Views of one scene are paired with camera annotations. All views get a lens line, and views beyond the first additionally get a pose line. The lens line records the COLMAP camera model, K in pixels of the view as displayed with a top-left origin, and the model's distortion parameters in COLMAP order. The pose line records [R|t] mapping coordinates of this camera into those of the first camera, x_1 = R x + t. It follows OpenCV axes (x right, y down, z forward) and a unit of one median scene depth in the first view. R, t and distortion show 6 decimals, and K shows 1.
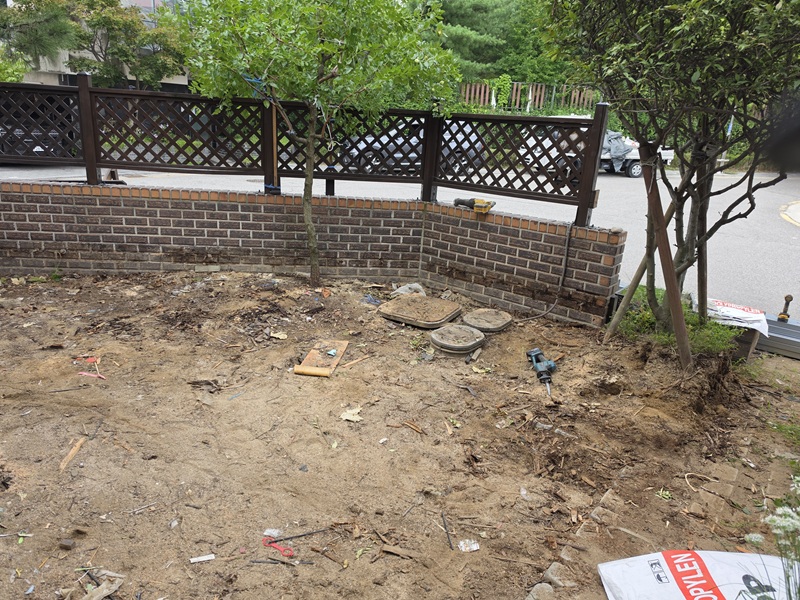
lens RADIAL K [[559.3, 0, 402.3], [0, 559.3, 302.6], [0, 0, 1]] dist [0.042230, -0.054785]
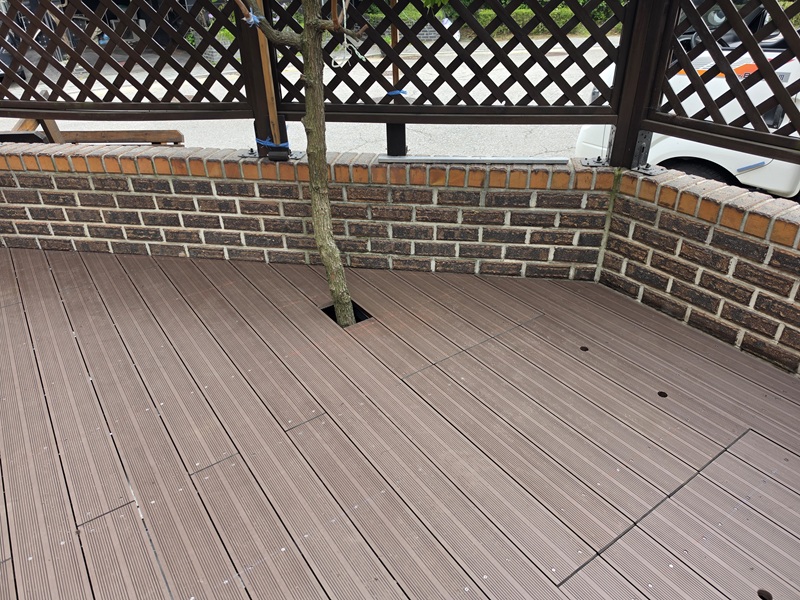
lens RADIAL K [[547.6, 0, 375.5], [0, 547.6, 315.9], [0, 0, 1]] dist [0.018656, -0.017425]
pose [[0.939569, 0.085866, -0.331418, 0.017327], [-0.039174, 0.988643, 0.145086, -0.129196], [0.340112, -0.123336, 0.932262, 0.564829]]
